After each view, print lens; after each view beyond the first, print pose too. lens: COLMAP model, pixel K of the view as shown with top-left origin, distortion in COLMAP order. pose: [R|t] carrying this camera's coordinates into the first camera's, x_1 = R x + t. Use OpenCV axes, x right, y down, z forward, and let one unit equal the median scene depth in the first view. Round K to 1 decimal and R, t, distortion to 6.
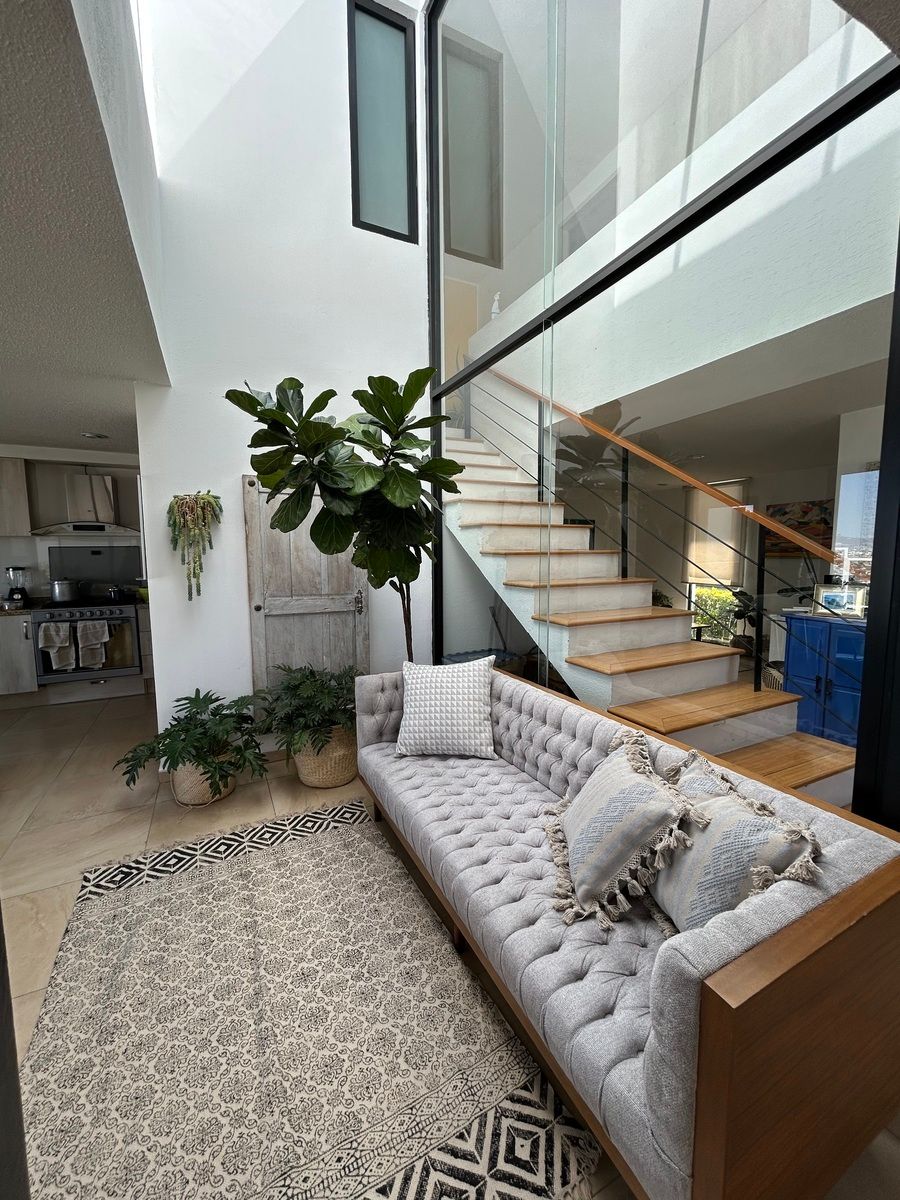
lens RADIAL K [[481.4, 0, 447.1], [0, 481.4, 600.3], [0, 0, 1]] dist [-0.003254, 0.001240]
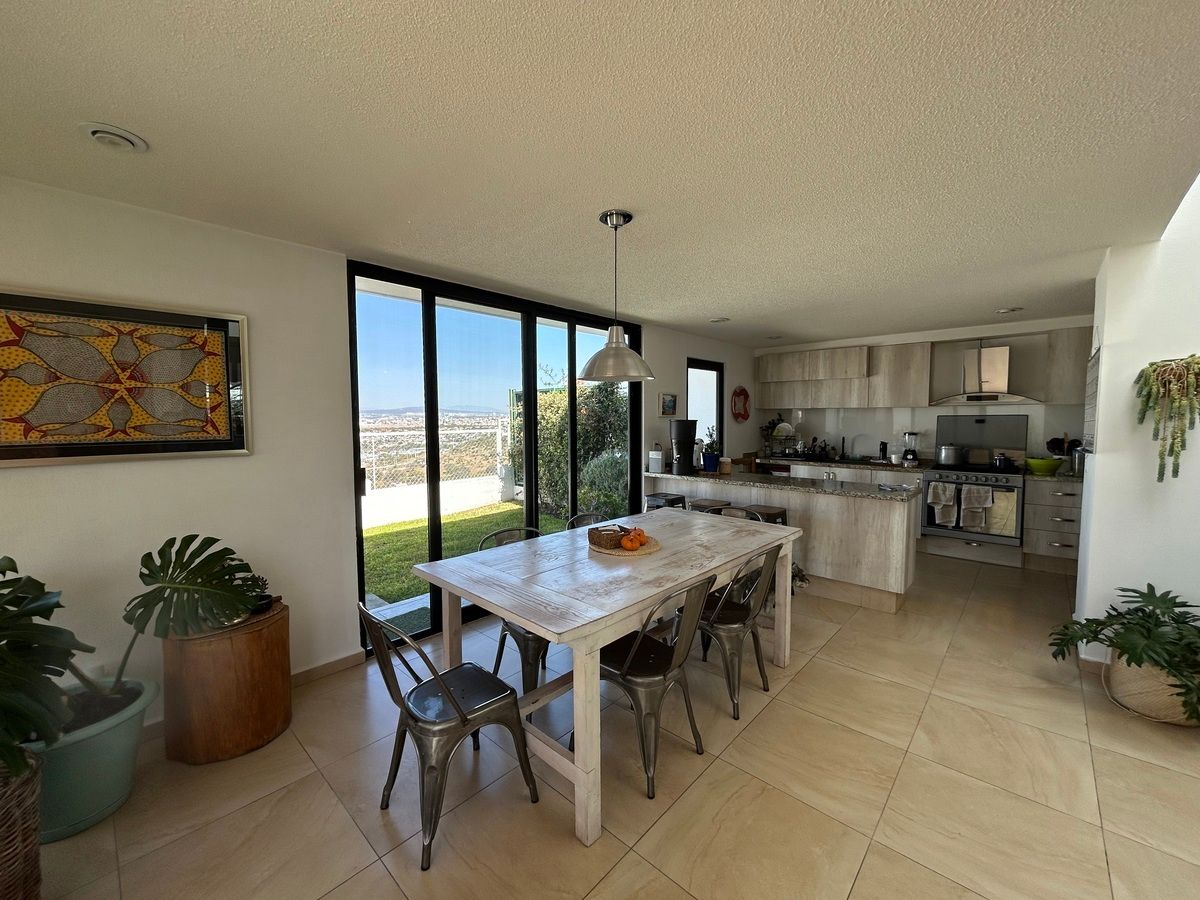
lens RADIAL K [[481.4, 0, 599.8], [0, 481.4, 449.2], [0, 0, 1]] dist [-0.003254, 0.001240]
pose [[0.362933, 0.067783, -0.929347, -0.087351], [-0.095687, 0.994789, 0.035187, 0.007223], [0.926889, 0.076156, 0.367528, -0.231013]]
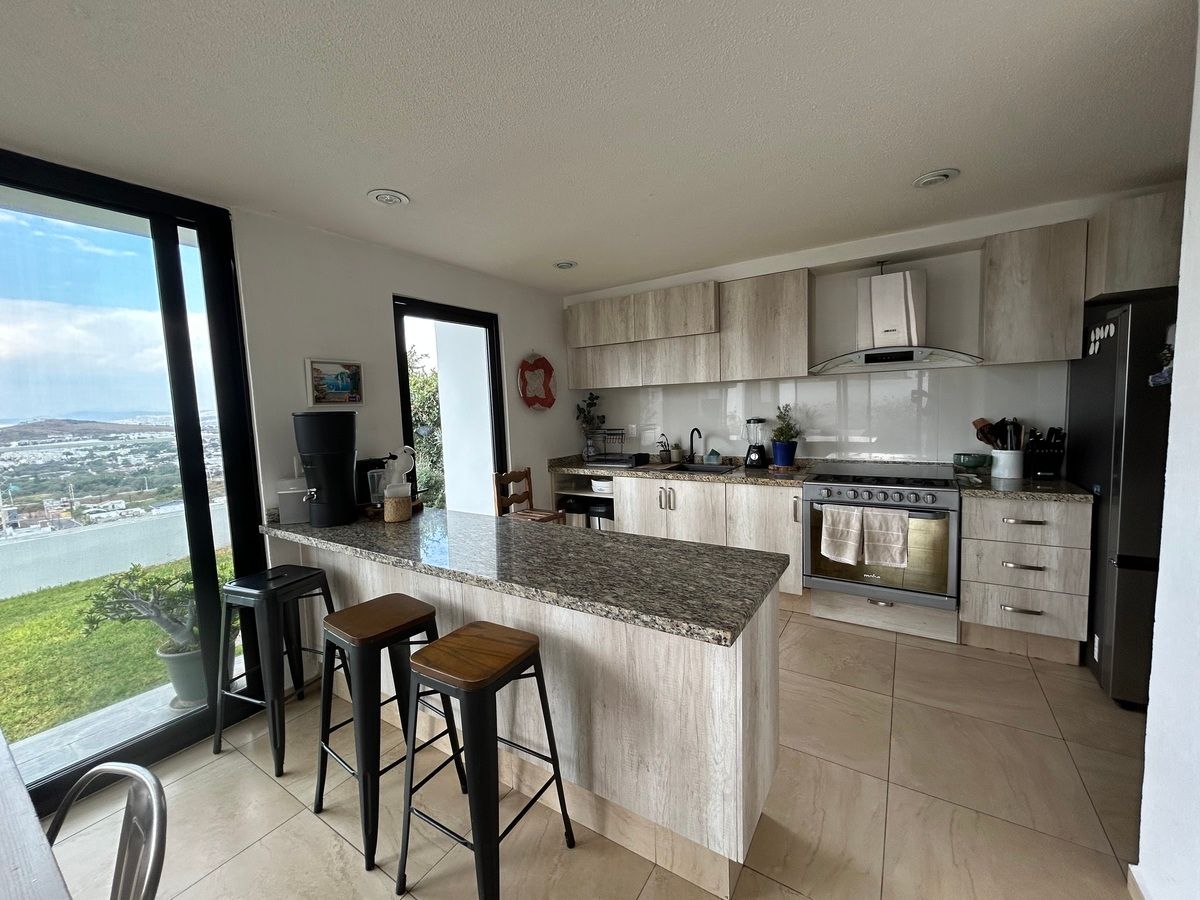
lens RADIAL K [[481.4, 0, 599.6], [0, 481.4, 450.8], [0, 0, 1]] dist [-0.003254, 0.001240]
pose [[0.515446, 0.067985, -0.854221, -0.575467], [-0.057392, 0.997348, 0.044746, -0.051995], [0.854998, 0.025962, 0.517981, 0.520791]]
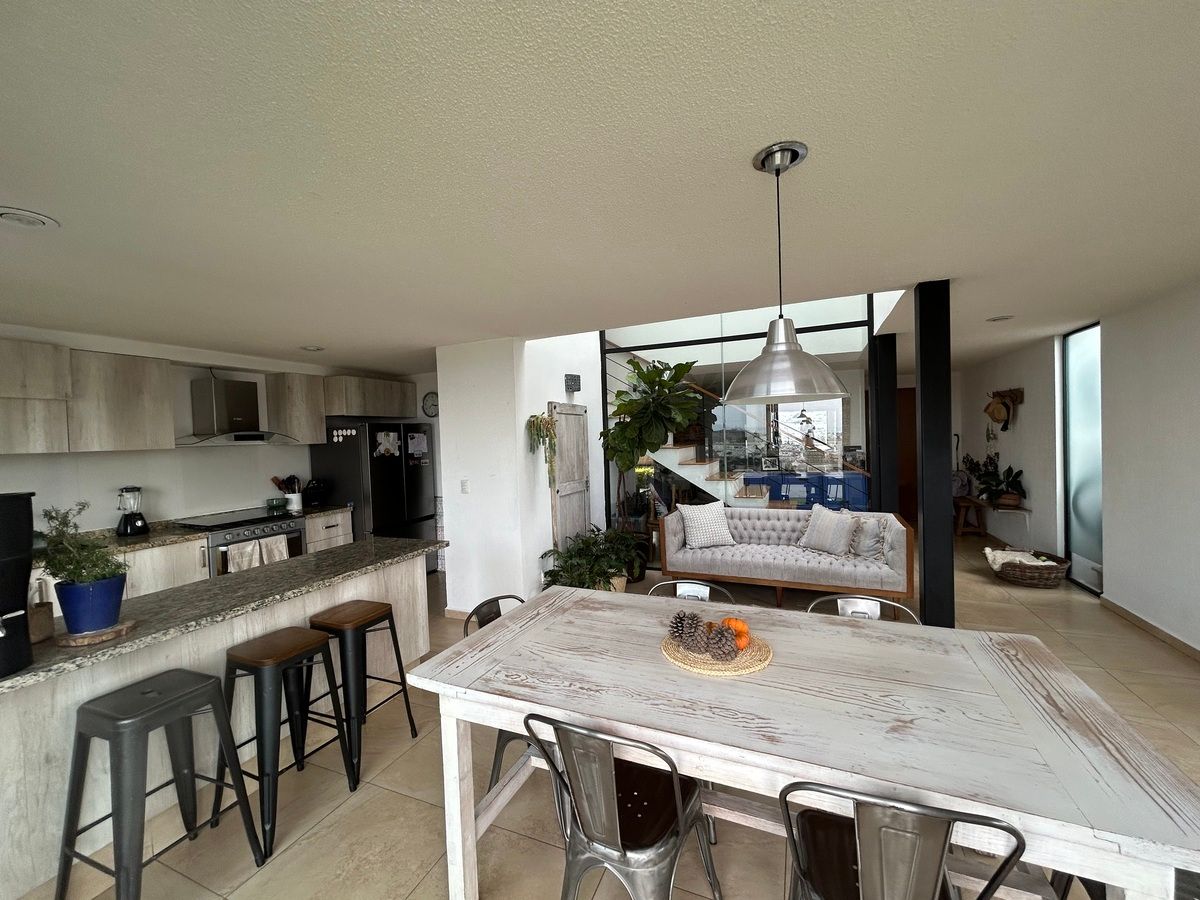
lens RADIAL K [[481.4, 0, 605.9], [0, 481.4, 445.7], [0, 0, 1]] dist [-0.003254, 0.001240]
pose [[0.751112, -0.032394, 0.659380, -1.212451], [0.097414, 0.993300, -0.062167, -0.016295], [-0.652948, 0.110928, 0.749235, -0.195784]]
